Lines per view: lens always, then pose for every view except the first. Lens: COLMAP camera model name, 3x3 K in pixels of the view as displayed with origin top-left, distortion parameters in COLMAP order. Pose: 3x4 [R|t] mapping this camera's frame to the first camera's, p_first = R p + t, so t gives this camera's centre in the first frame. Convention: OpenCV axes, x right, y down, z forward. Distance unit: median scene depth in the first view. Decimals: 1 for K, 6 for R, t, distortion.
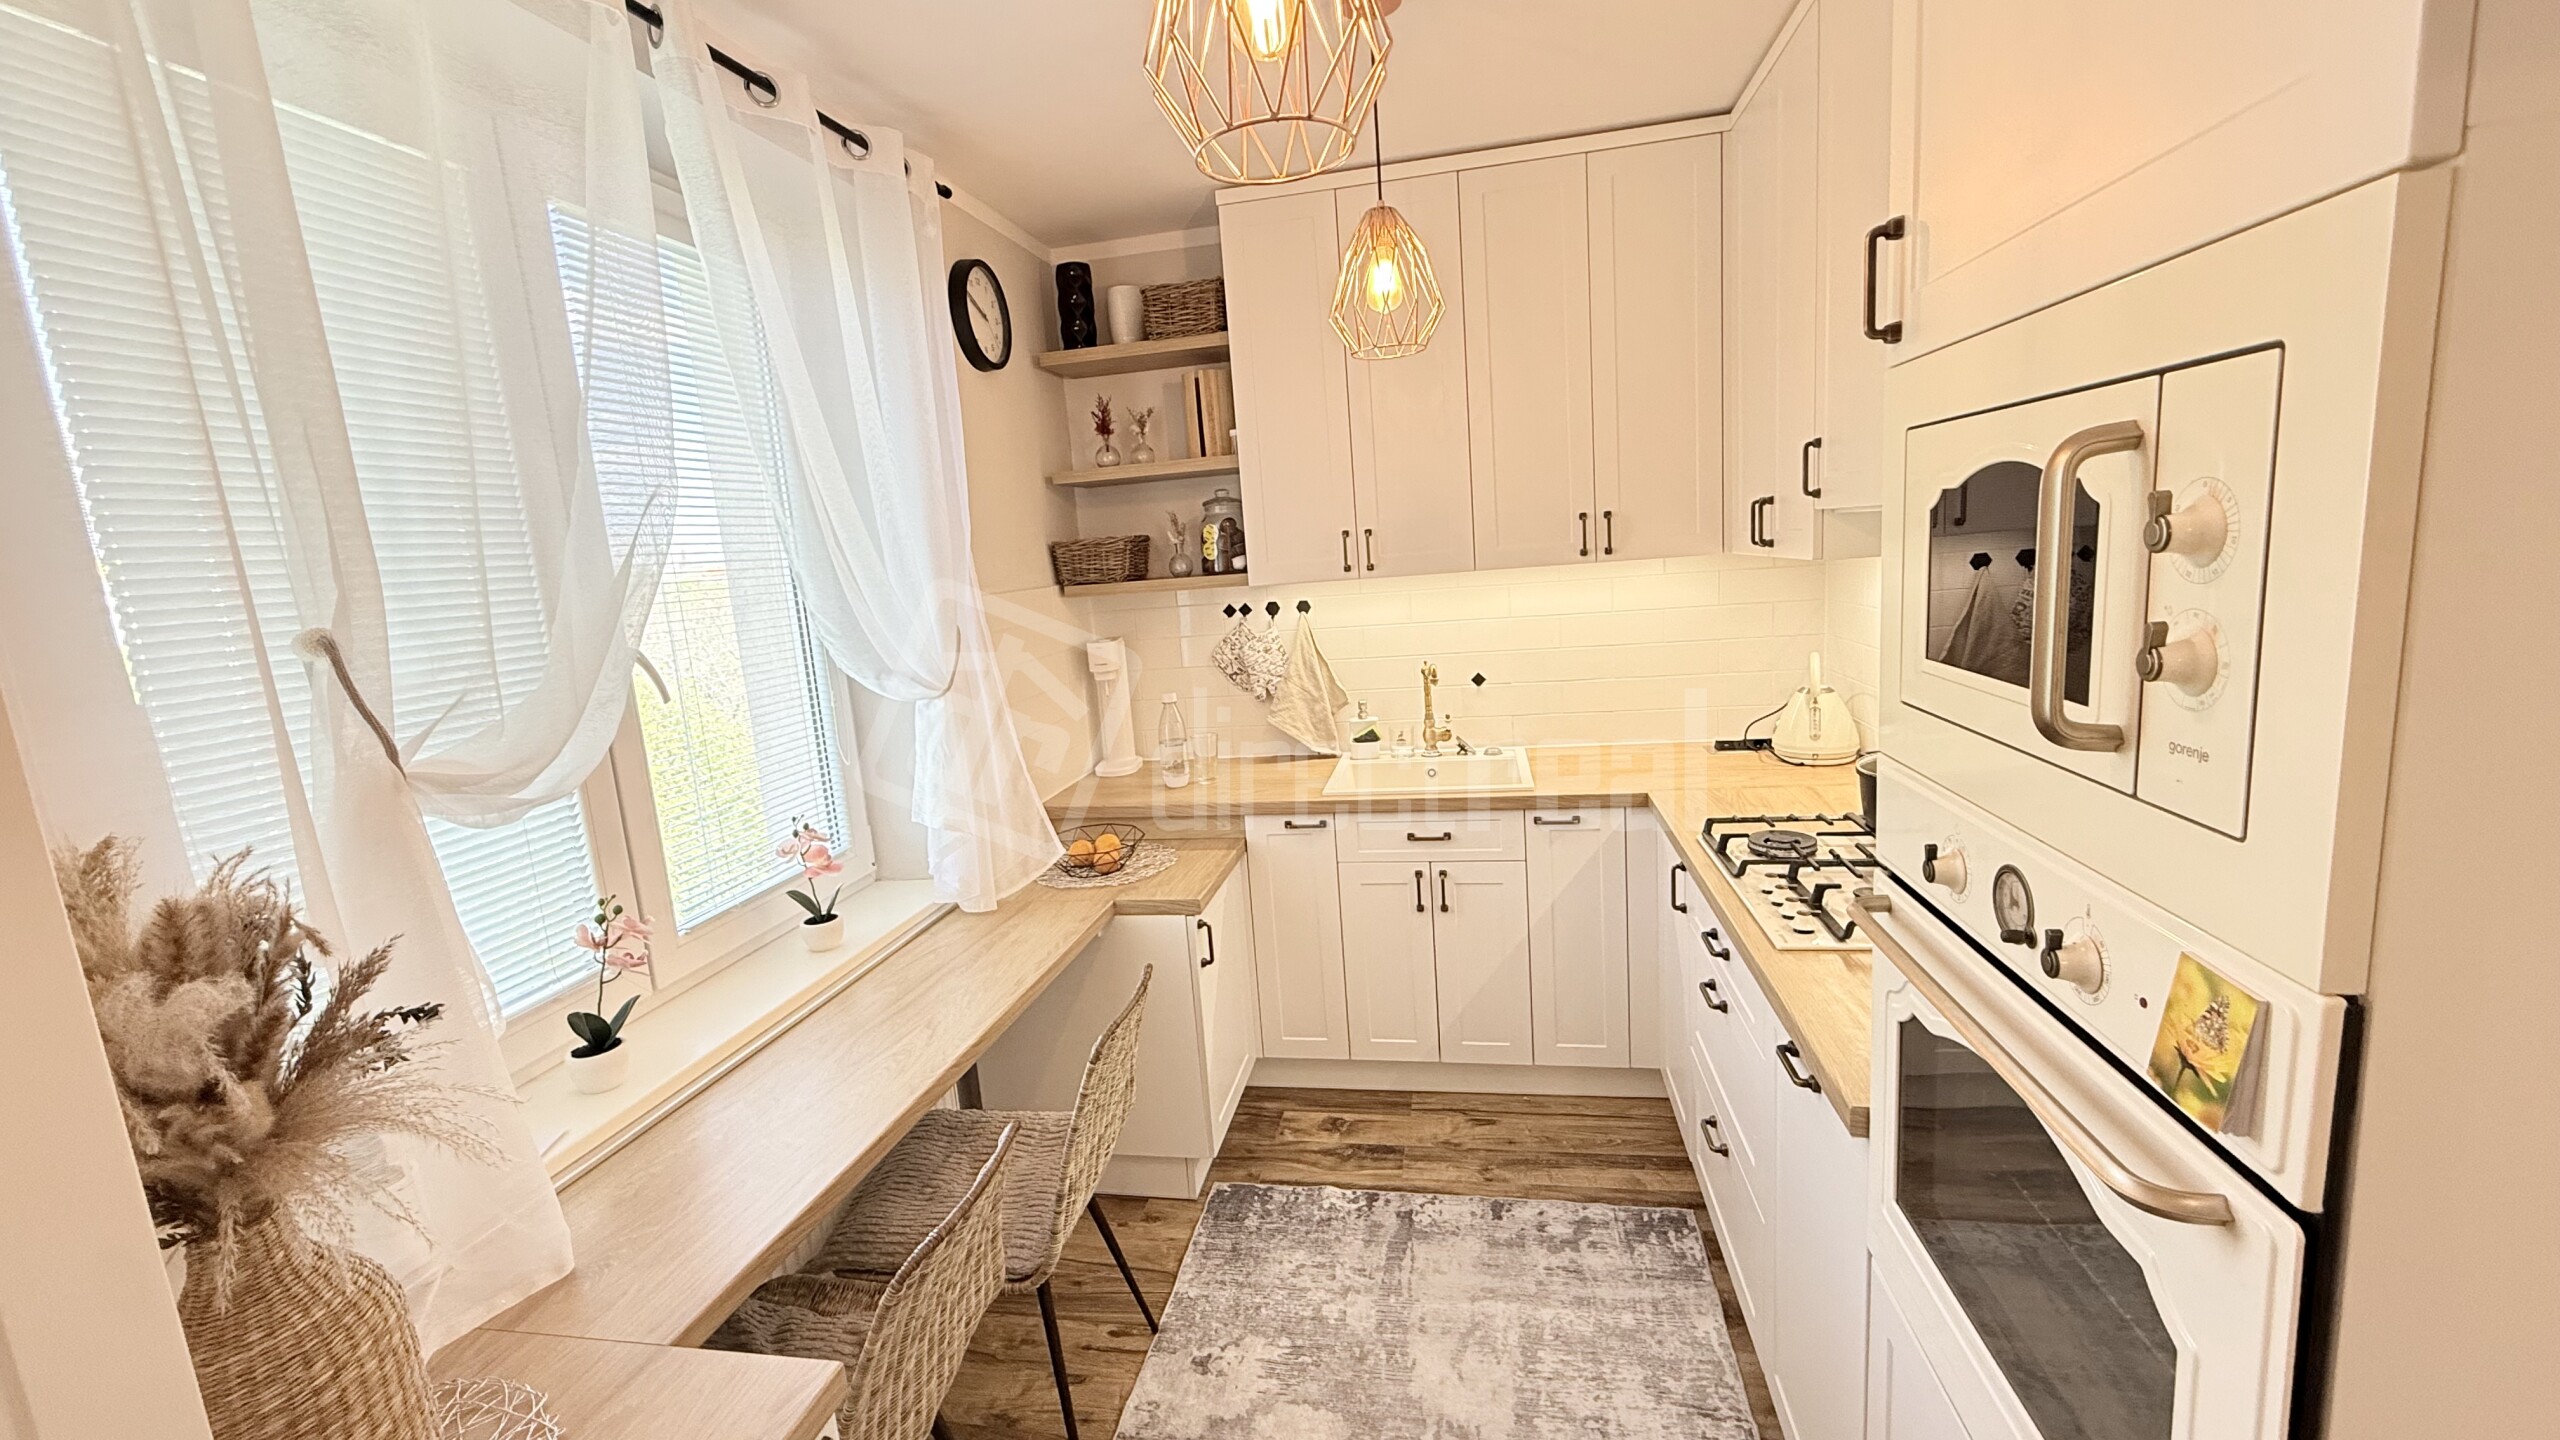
lens RADIAL K [[1015.7, 0, 1272.5], [0, 1015.7, 717.0], [0, 0, 1]] dist [-0.000987, 0.000044]
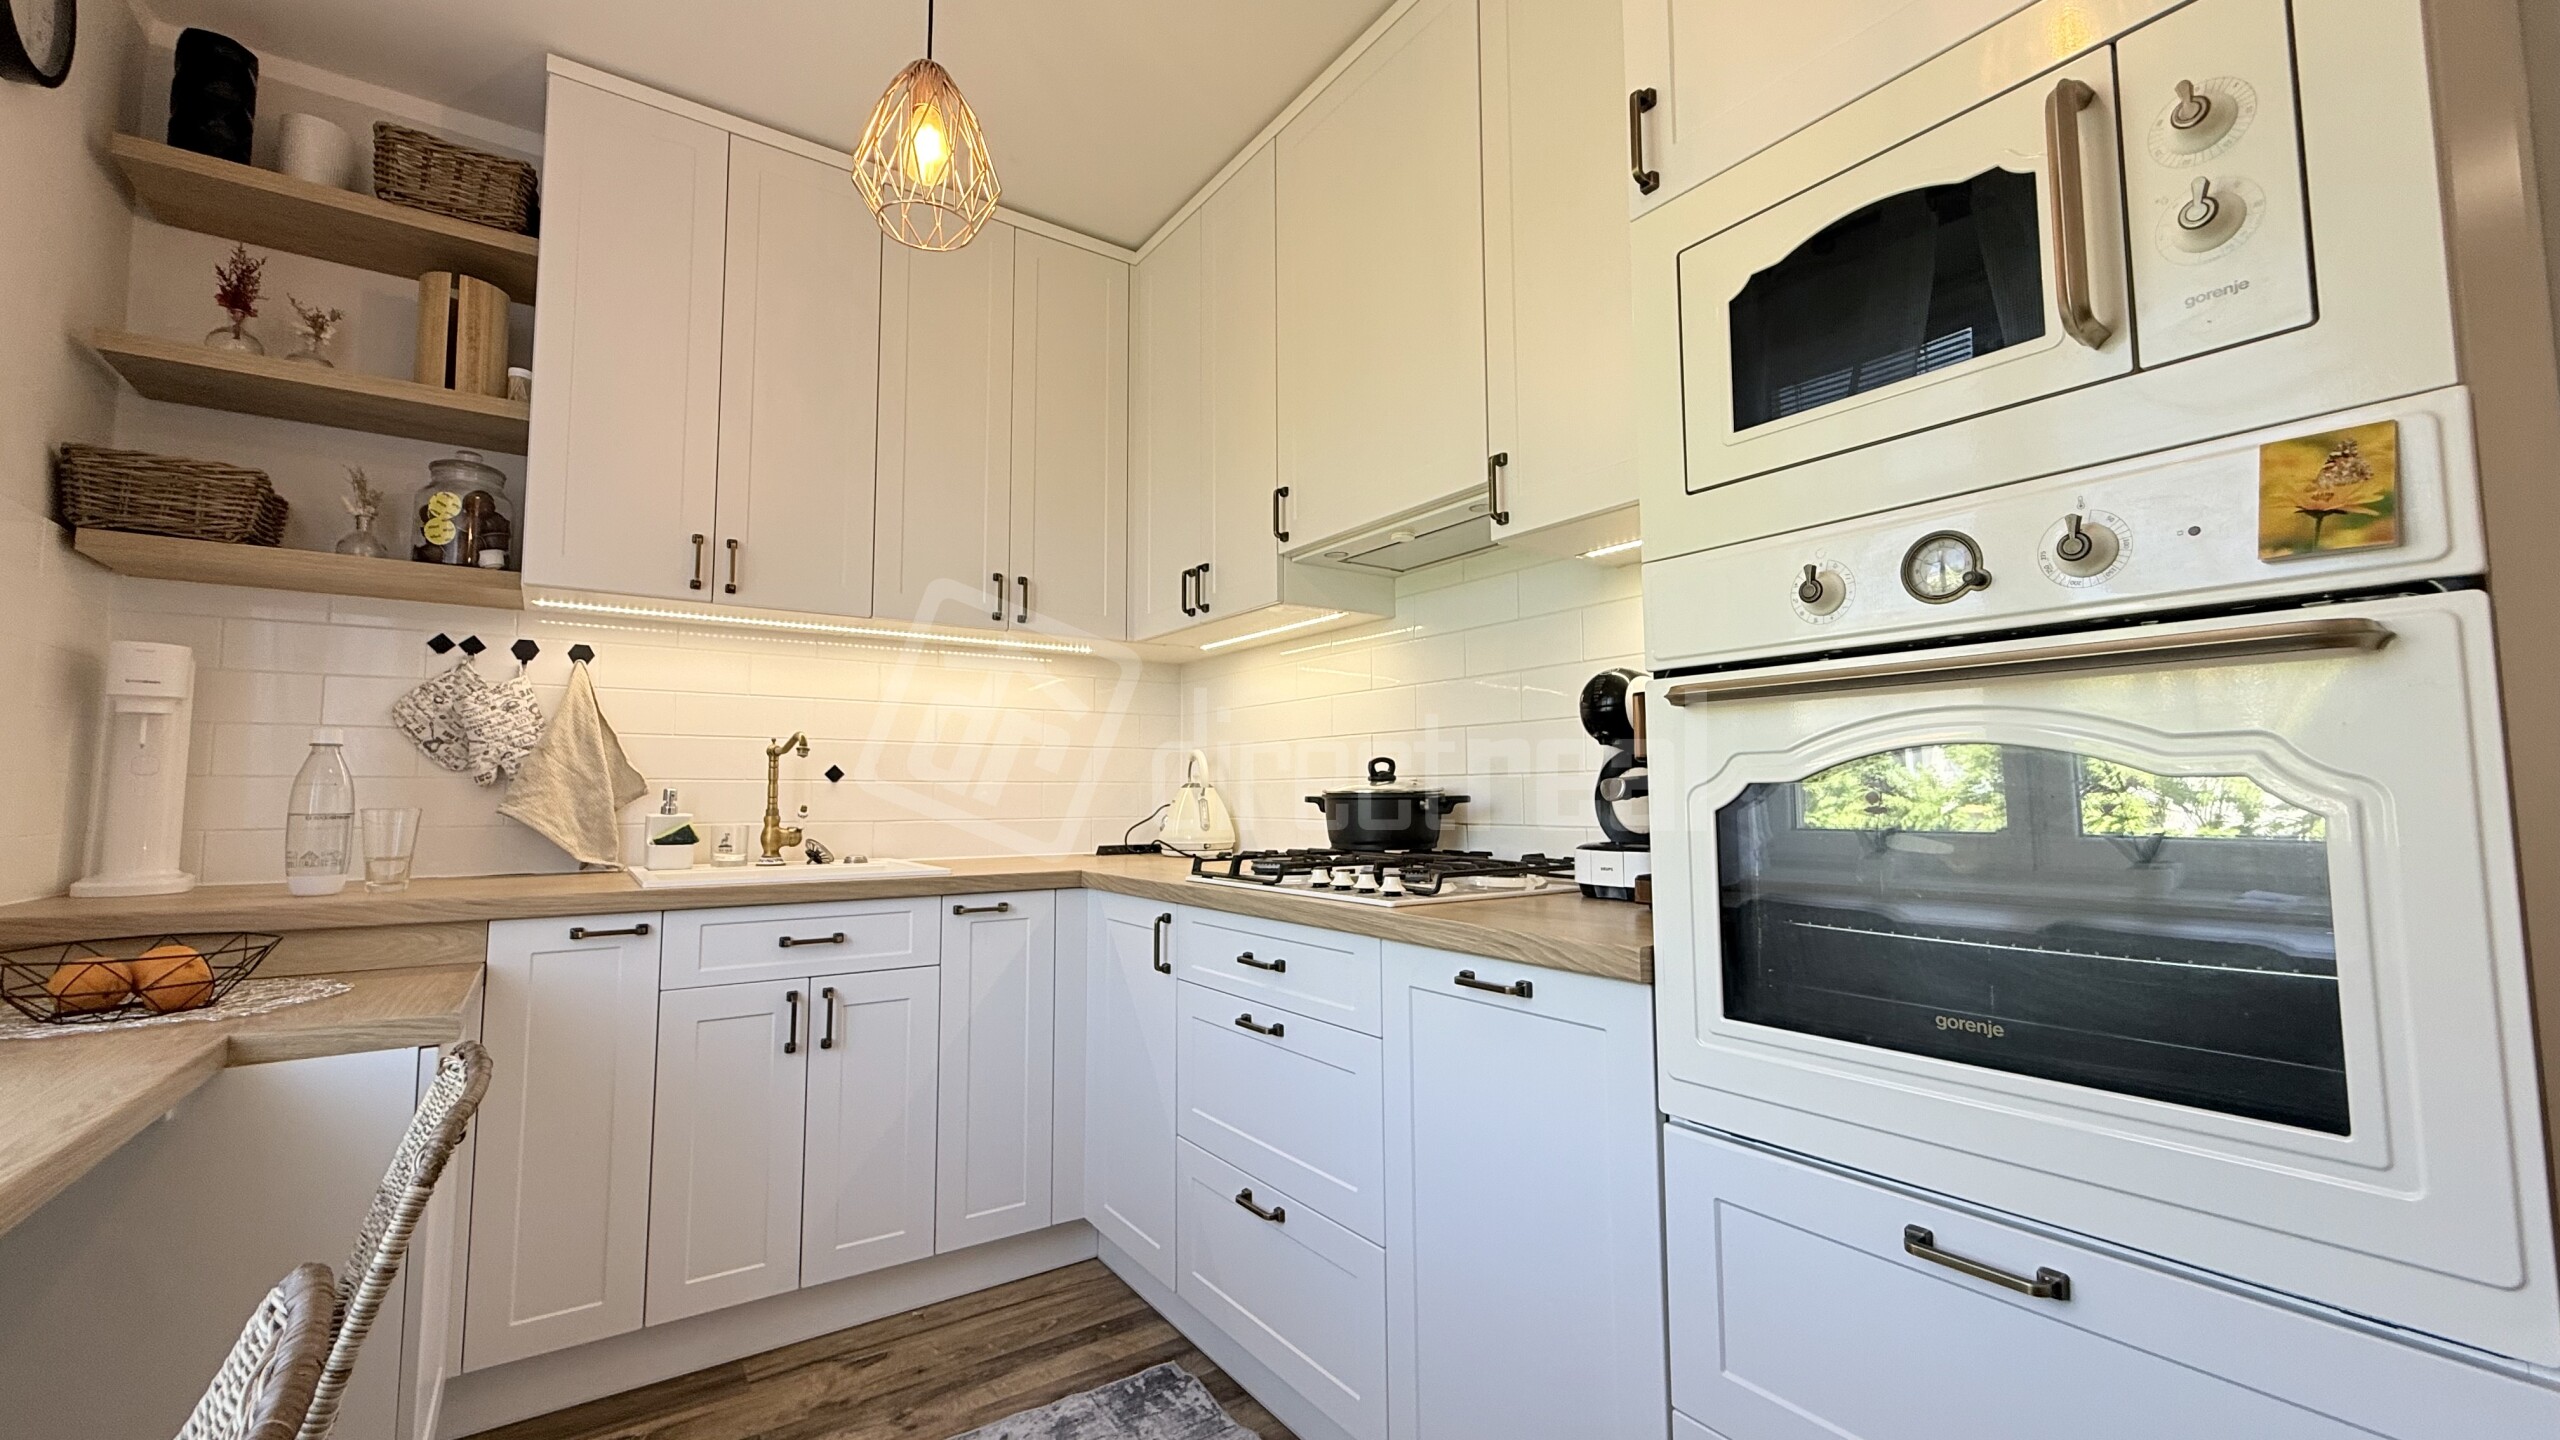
lens RADIAL K [[1016.7, 0, 1272.1], [0, 1016.7, 716.5], [0, 0, 1]] dist [-0.000383, 0.000265]
pose [[0.696709, 0.130366, 0.705408, -0.177973], [0.069028, 0.966601, -0.246813, 0.195921], [-0.714025, 0.220650, 0.664442, 0.291996]]
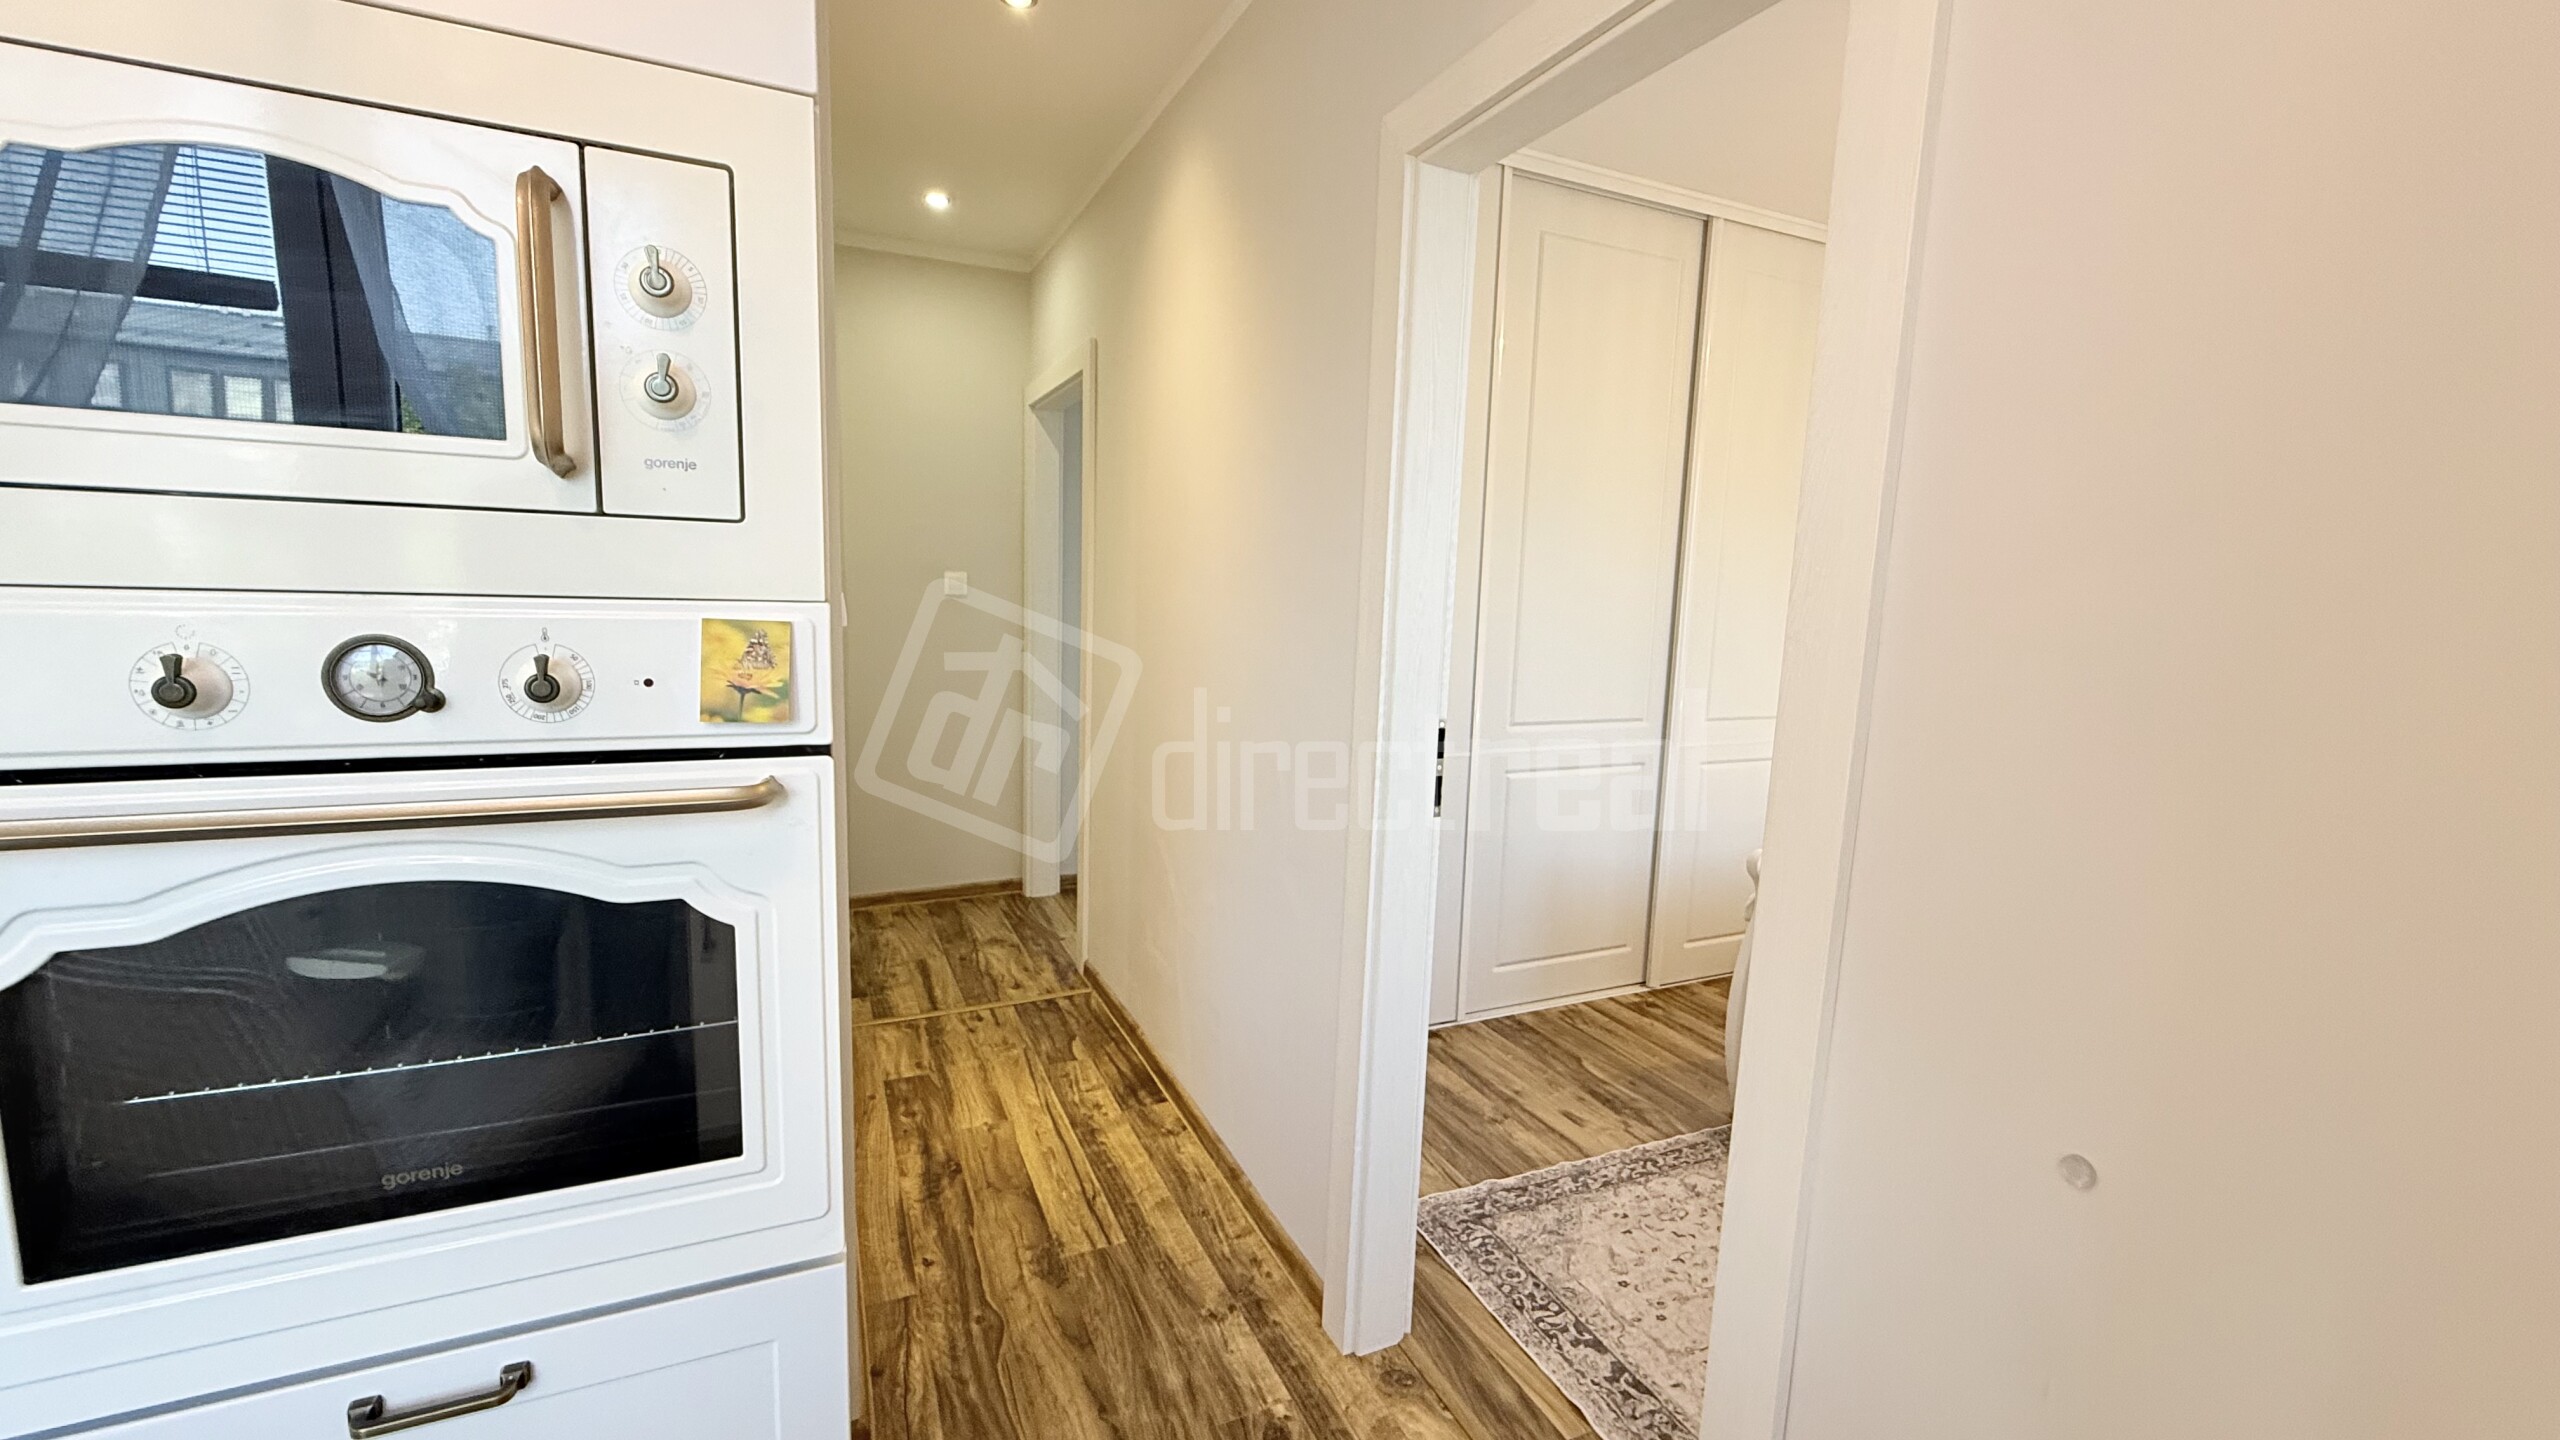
lens RADIAL K [[1016.7, 0, 1272.1], [0, 1016.7, 716.5], [0, 0, 1]] dist [-0.000383, 0.000265]
pose [[-0.585042, -0.053399, 0.809243, -0.163706], [0.143467, 0.975278, 0.168074, 0.063479], [-0.798213, 0.214431, -0.562917, 0.312407]]
